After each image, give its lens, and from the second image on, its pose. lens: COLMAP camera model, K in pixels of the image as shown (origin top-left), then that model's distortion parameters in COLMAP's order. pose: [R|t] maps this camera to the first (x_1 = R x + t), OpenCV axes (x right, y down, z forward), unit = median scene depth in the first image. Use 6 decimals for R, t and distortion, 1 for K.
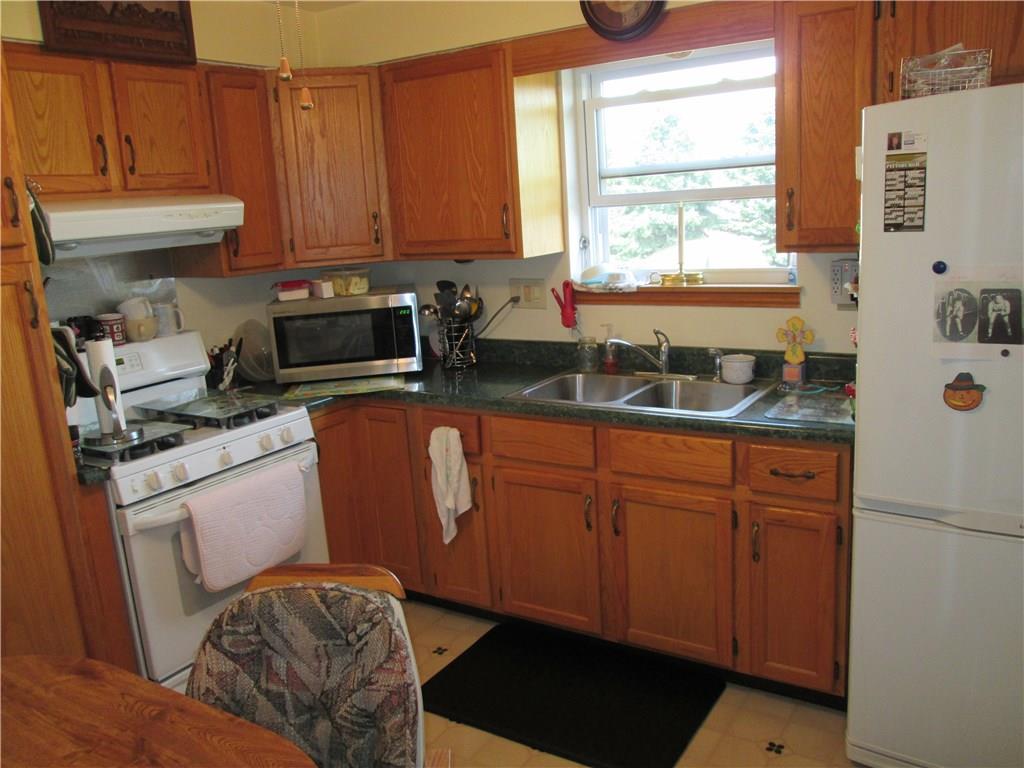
lens RADIAL K [[852.5, 0, 503.1], [0, 852.5, 392.4], [0, 0, 1]] dist [-0.055288, 0.034096]
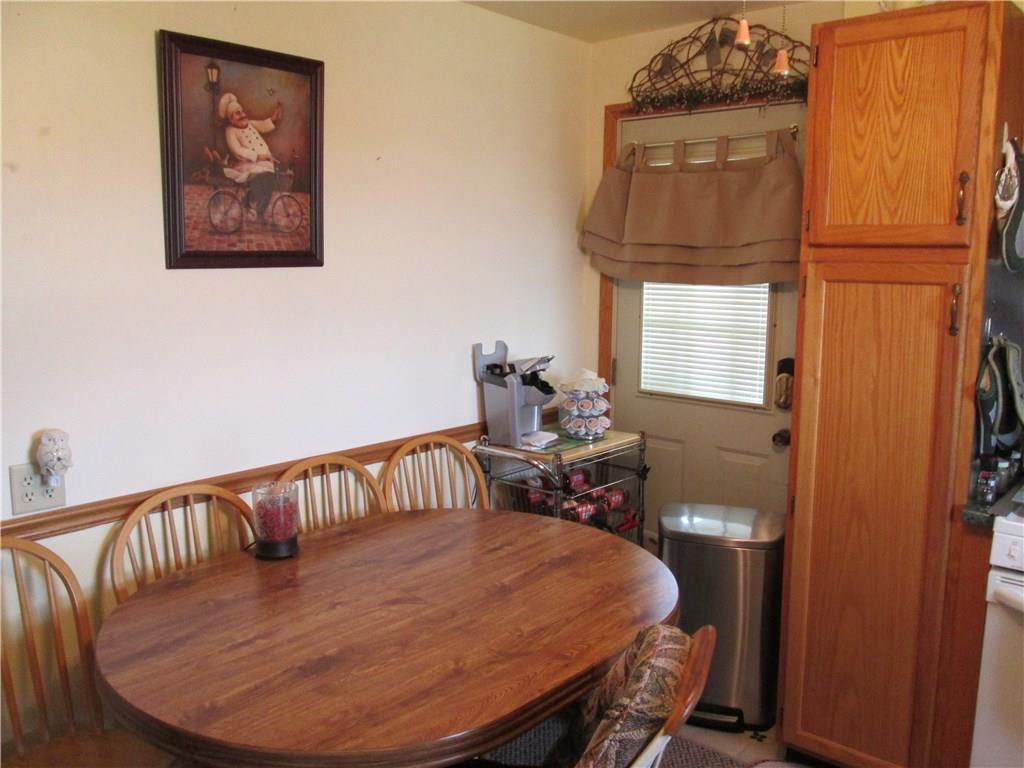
lens RADIAL K [[852.5, 0, 522.1], [0, 852.5, 379.4], [0, 0, 1]] dist [-0.055288, 0.034096]
pose [[-0.135111, 0.210407, -0.968232, 0.307830], [-0.210464, 0.948799, 0.235552, -0.111428], [0.968220, 0.235604, -0.083910, 0.475940]]
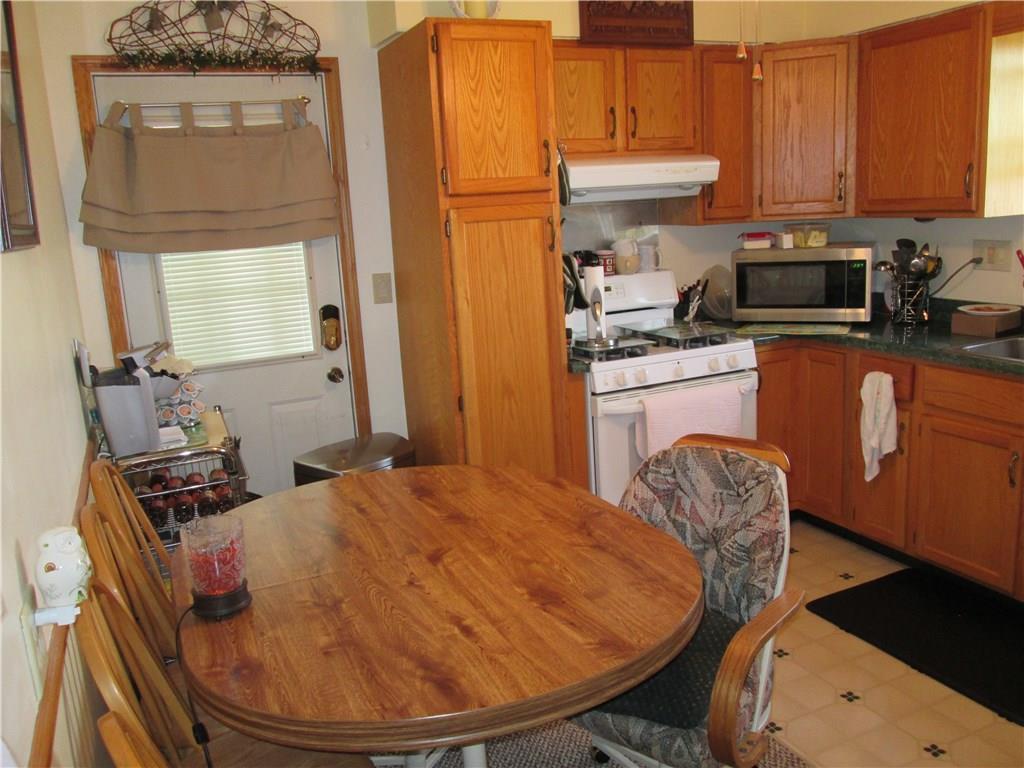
lens RADIAL K [[852.5, 0, 513.3], [0, 852.5, 383.2], [0, 0, 1]] dist [-0.055288, 0.034096]
pose [[0.851009, 0.122433, -0.510679, 0.089655], [-0.110470, 0.992420, 0.053838, 0.051134], [0.513400, 0.010598, 0.858084, -0.157831]]
